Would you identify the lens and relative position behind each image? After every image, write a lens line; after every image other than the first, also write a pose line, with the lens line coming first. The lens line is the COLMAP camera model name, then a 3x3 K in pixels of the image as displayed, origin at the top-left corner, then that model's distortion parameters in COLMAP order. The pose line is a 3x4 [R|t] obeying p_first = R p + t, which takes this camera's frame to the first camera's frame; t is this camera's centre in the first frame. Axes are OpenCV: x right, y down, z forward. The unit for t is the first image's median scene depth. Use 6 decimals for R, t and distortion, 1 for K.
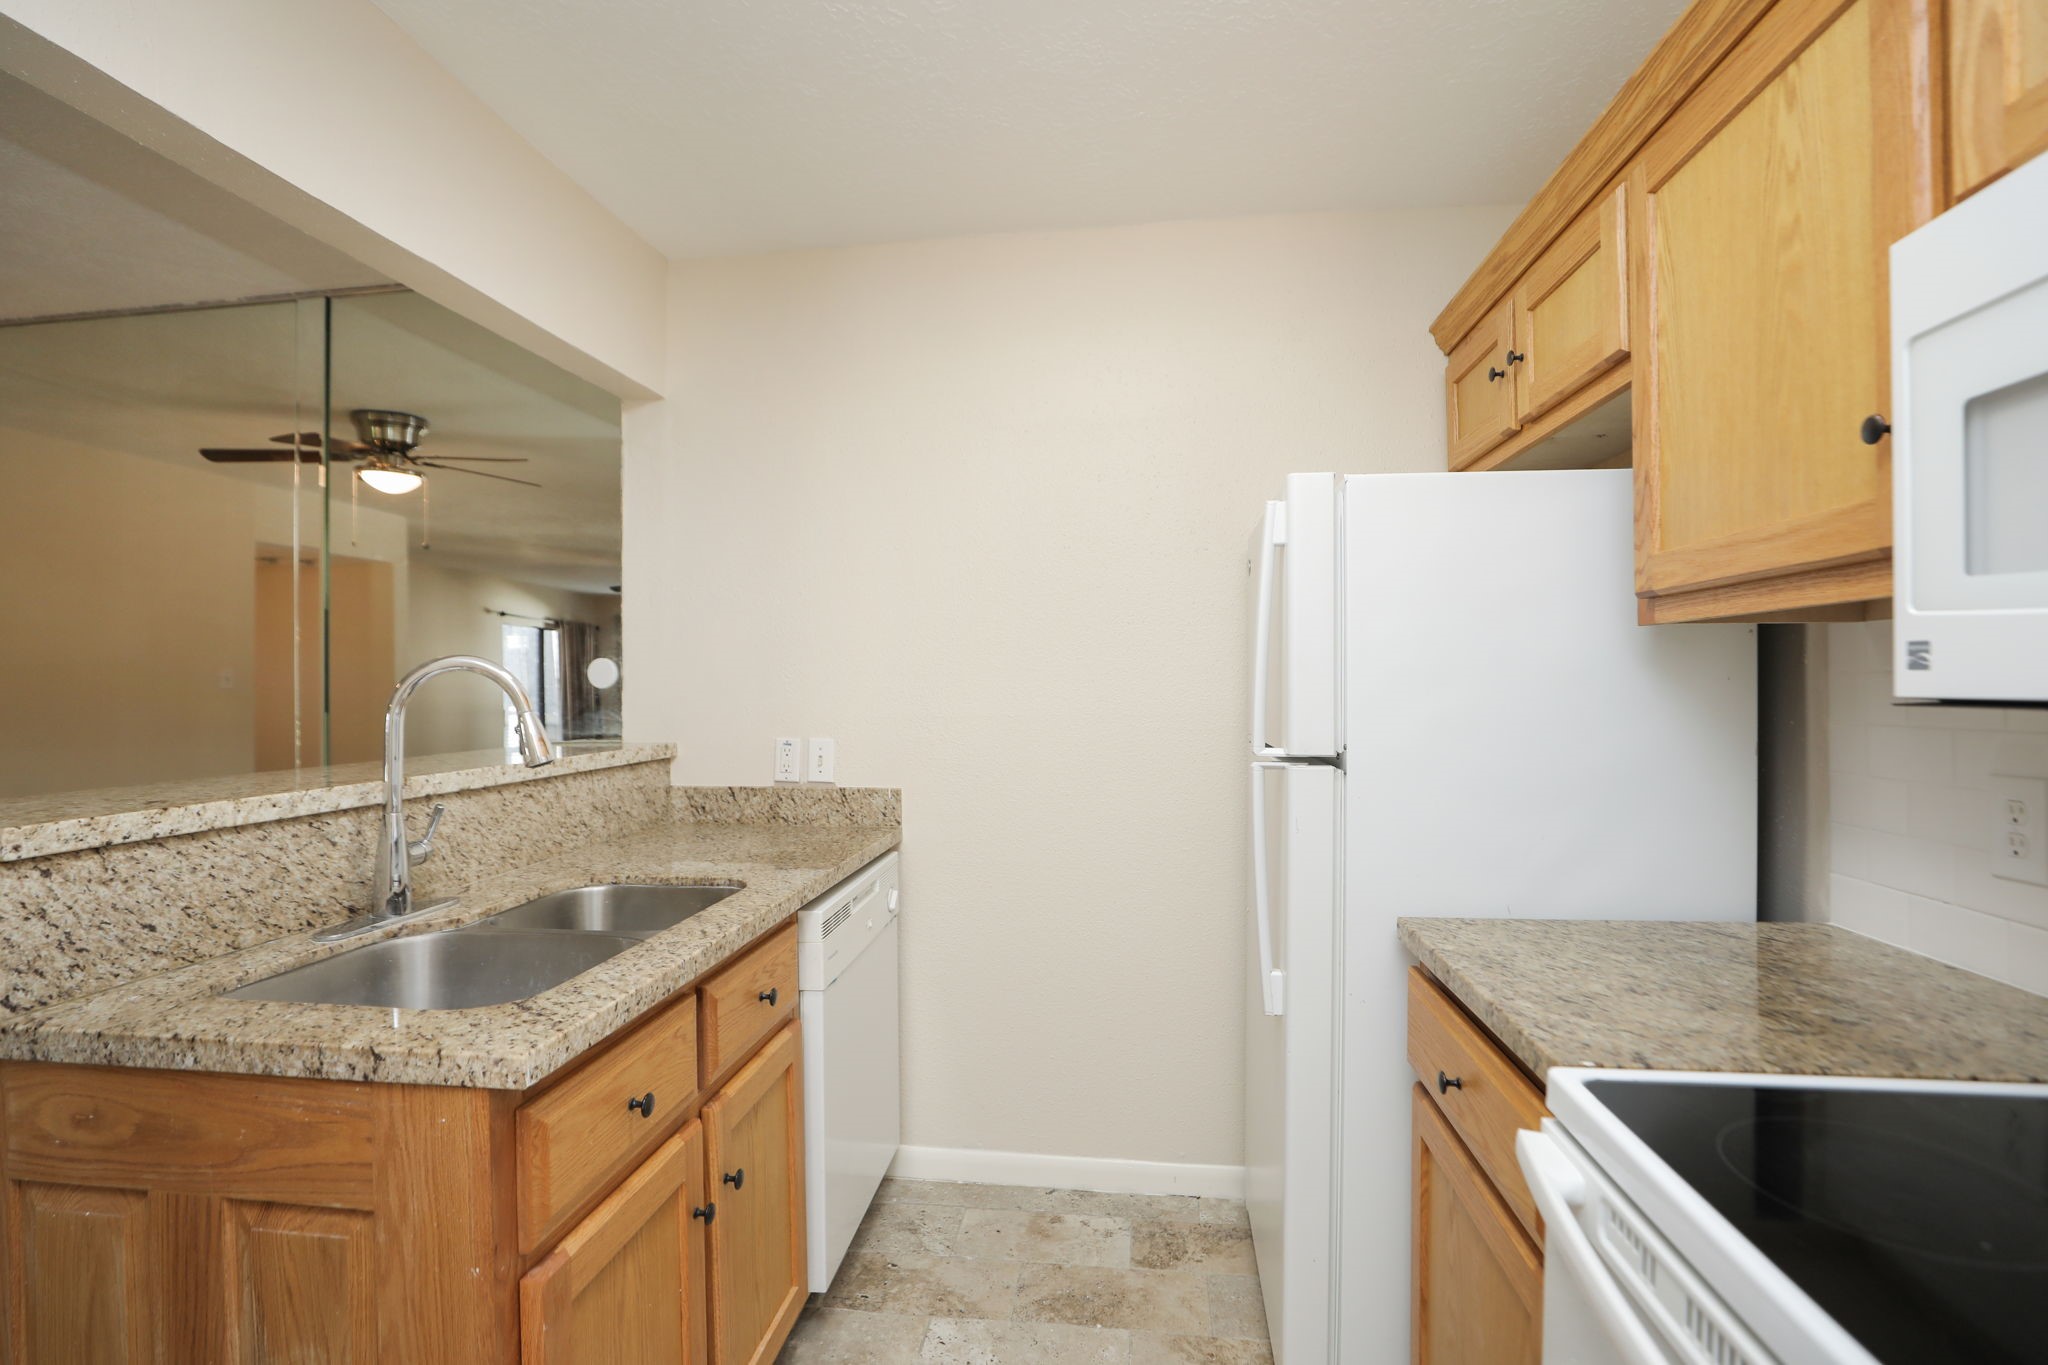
lens RADIAL K [[942.0, 0, 1023.8], [0, 942.0, 682.4], [0, 0, 1]] dist [-0.051237, 0.013968]
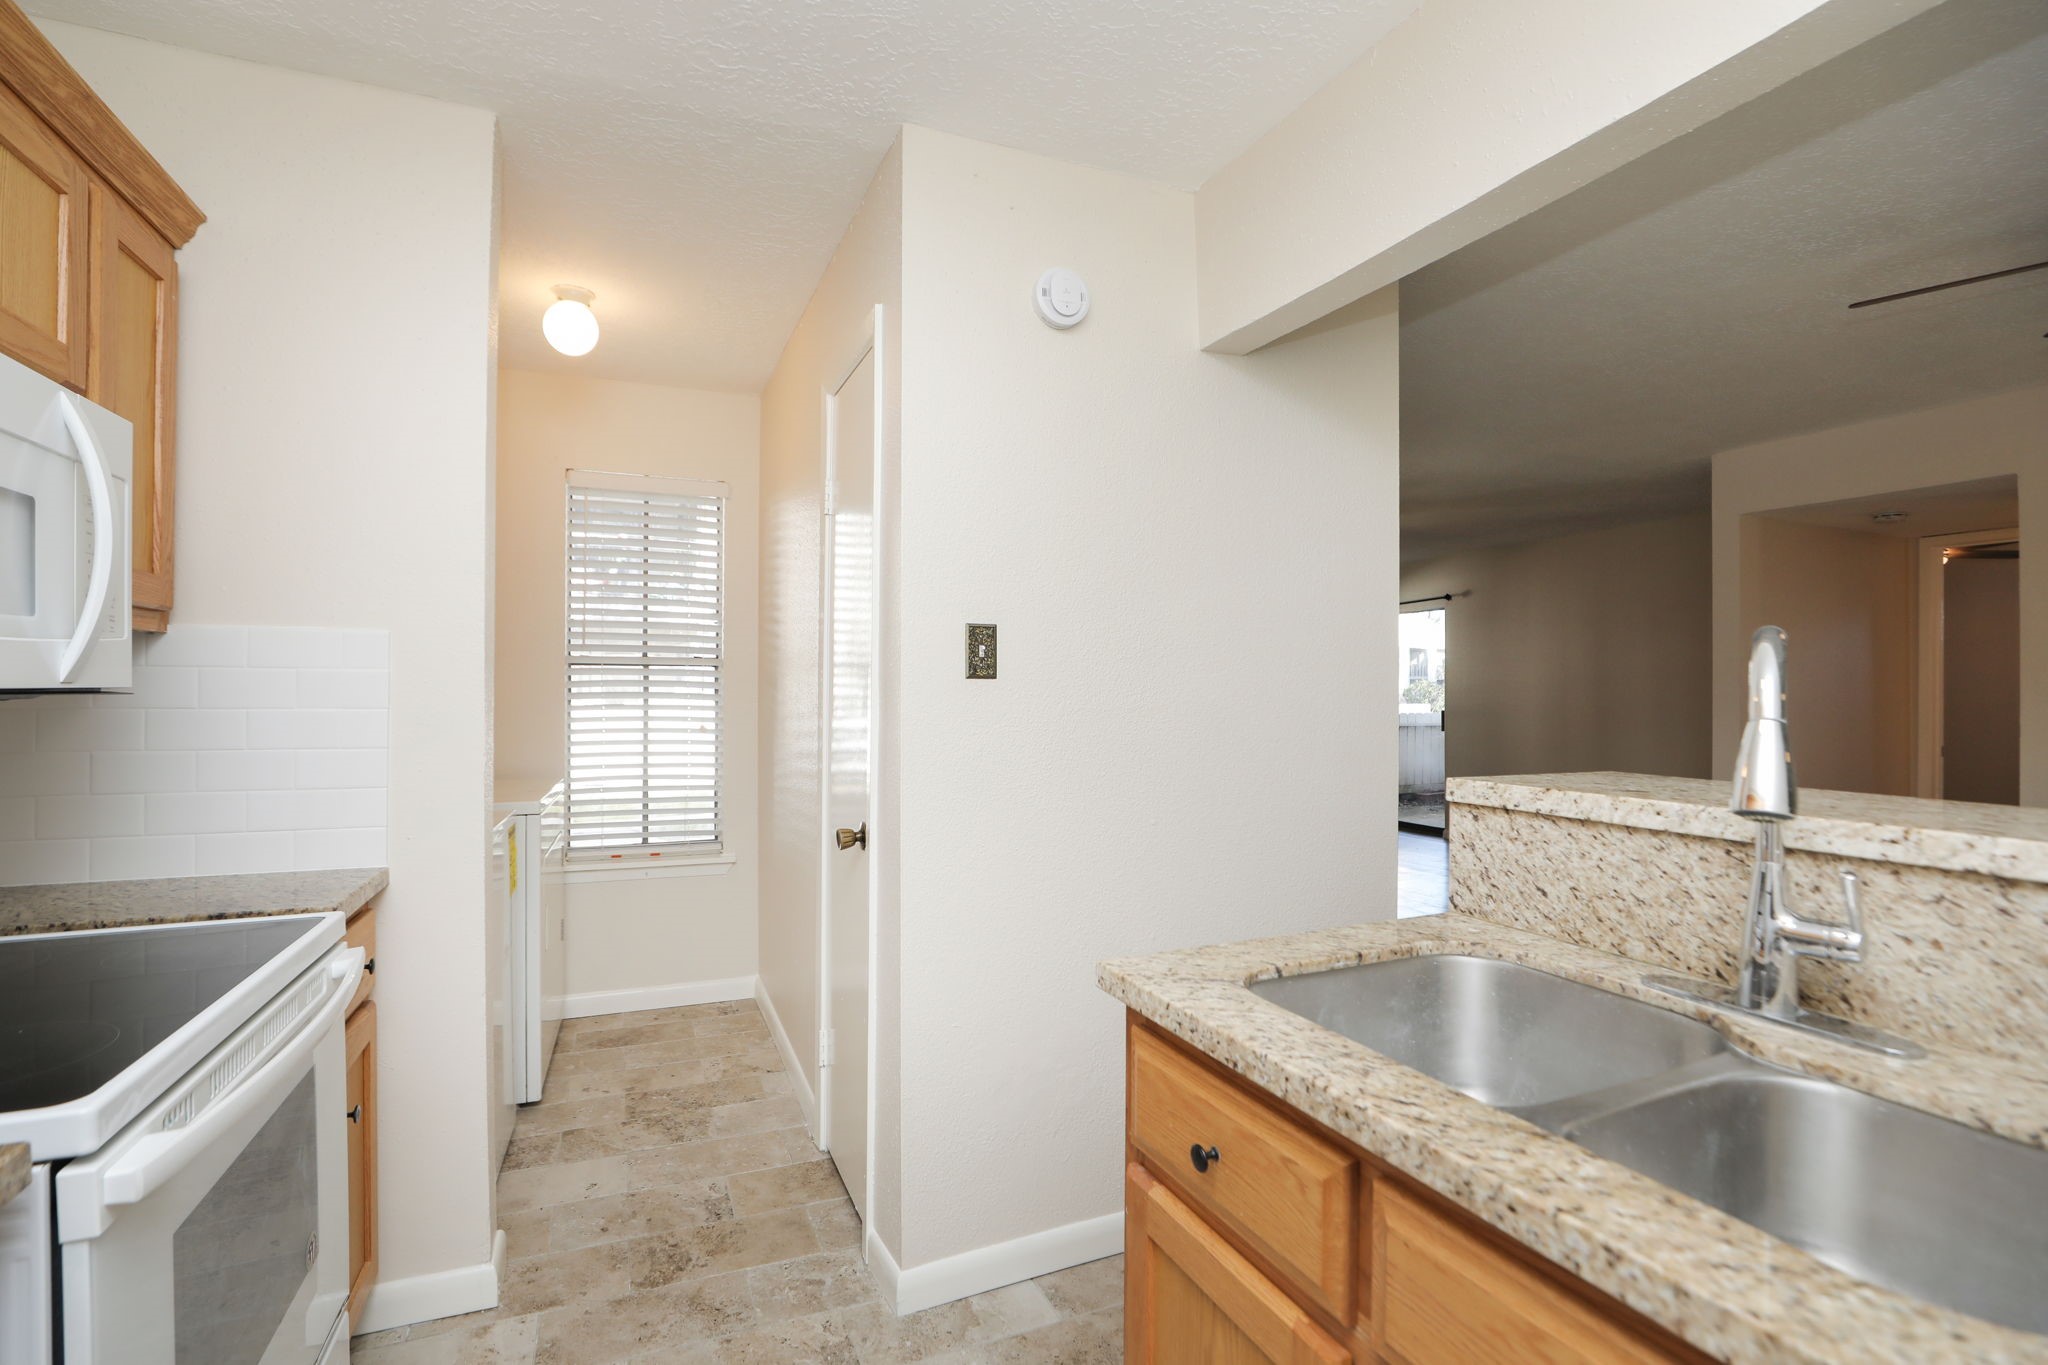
lens RADIAL K [[941.2, 0, 1020.2], [0, 941.2, 687.2], [0, 0, 1]] dist [-0.046984, 0.015629]
pose [[-0.860505, 0.003775, -0.509427, 0.169000], [0.003532, 0.999993, 0.001444, 0.010643], [0.509429, -0.000556, -0.860512, 1.538093]]
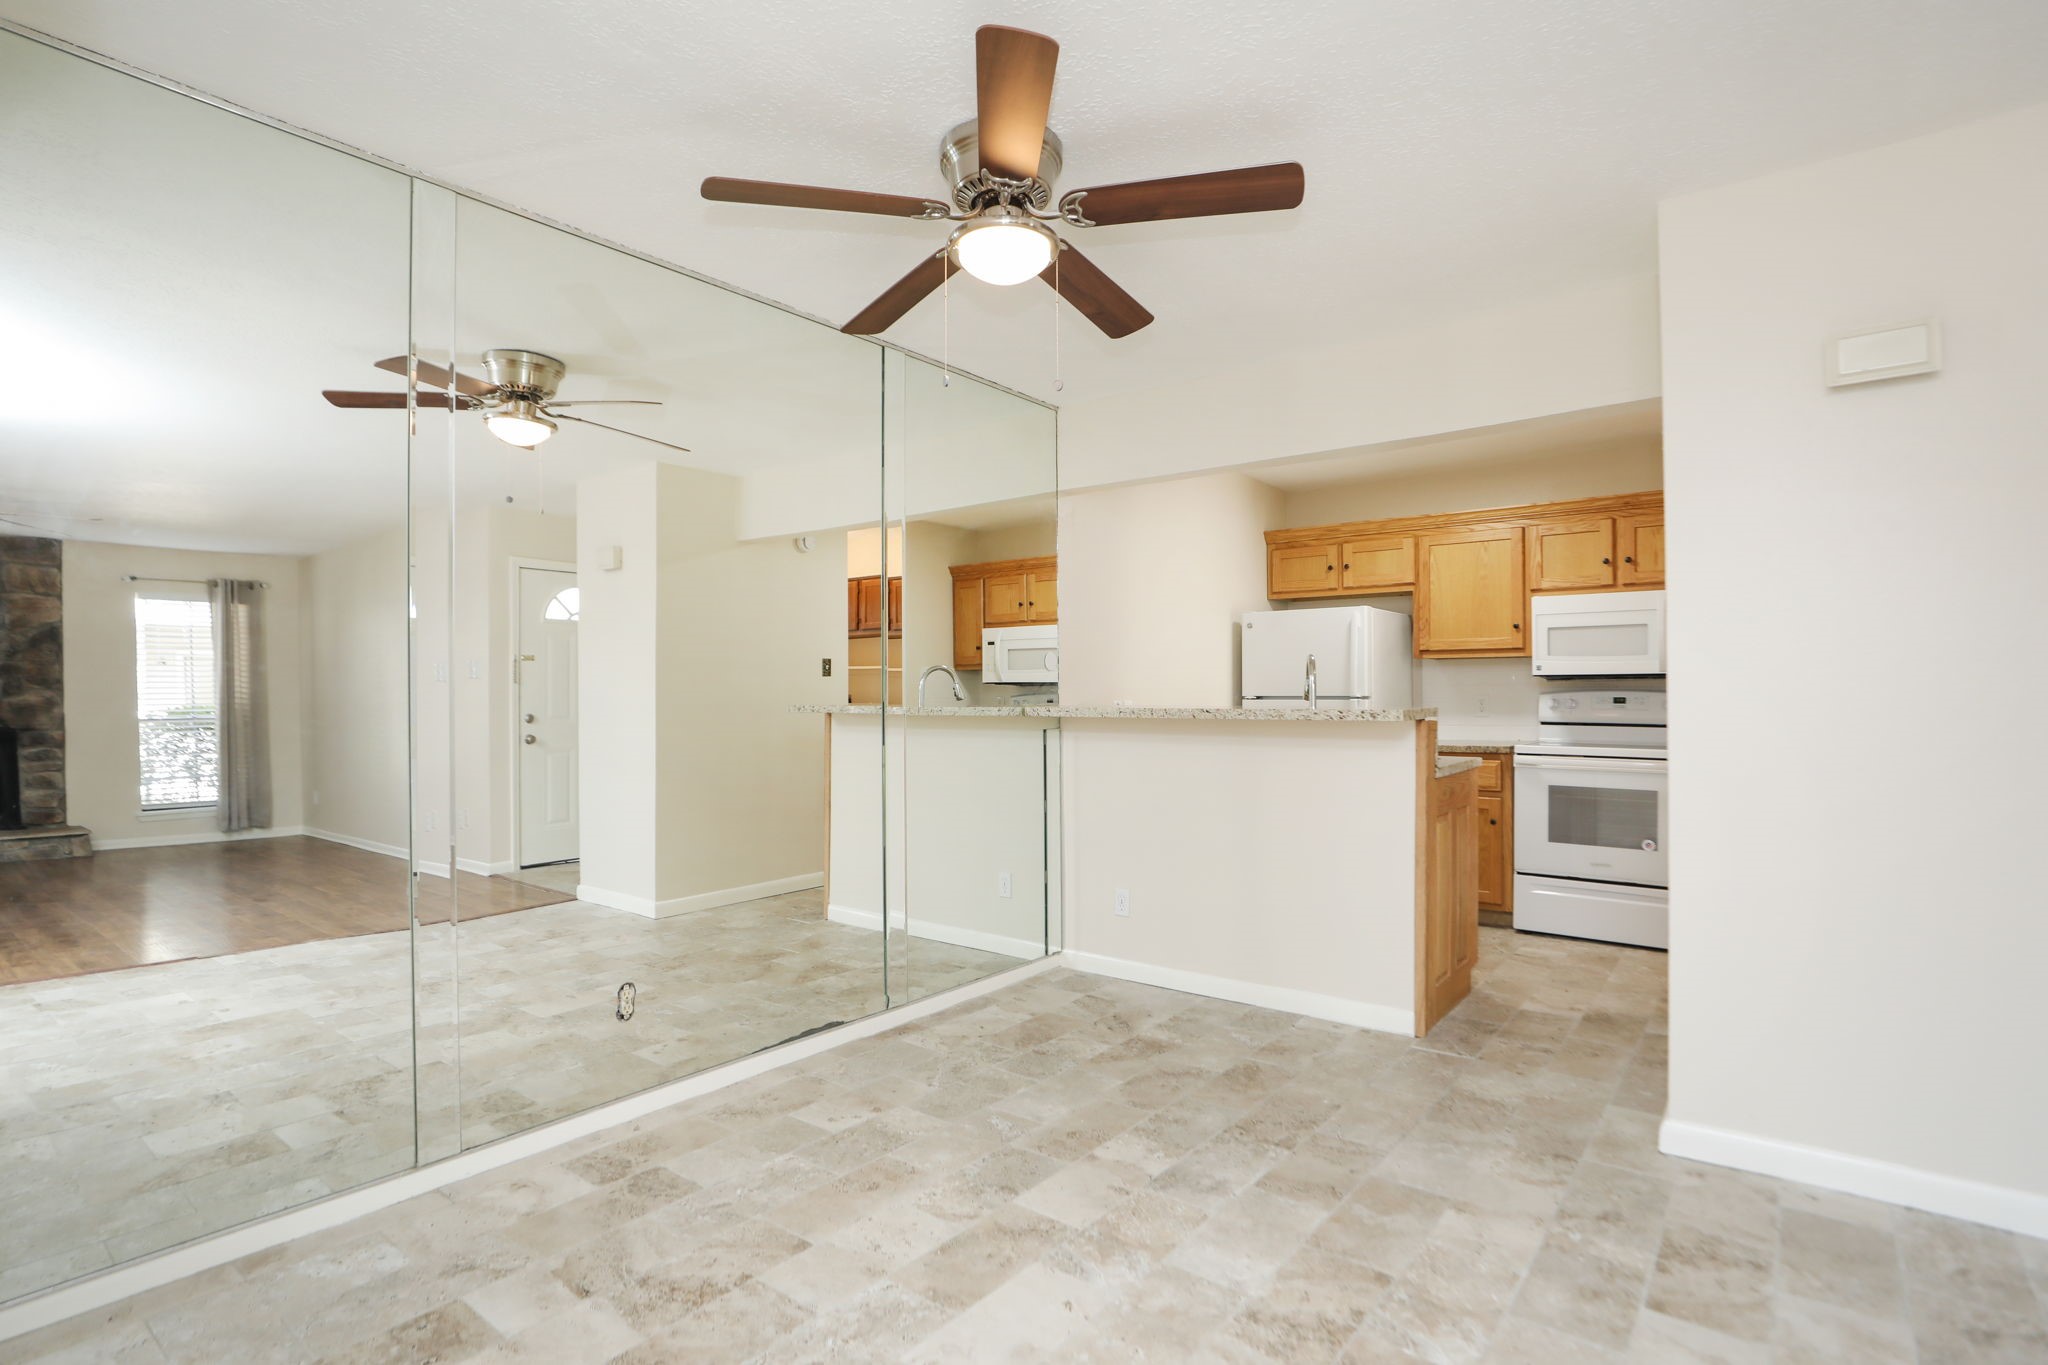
lens RADIAL K [[1012.7, 0, 1015.4], [0, 1012.7, 680.6], [0, 0, 1]] dist [-0.037593, 0.000140]
pose [[0.514718, 0.014404, 0.857238, -4.030732], [-0.002831, 0.999882, -0.015101, 0.101501], [-0.857355, 0.005346, 0.514698, 0.347737]]
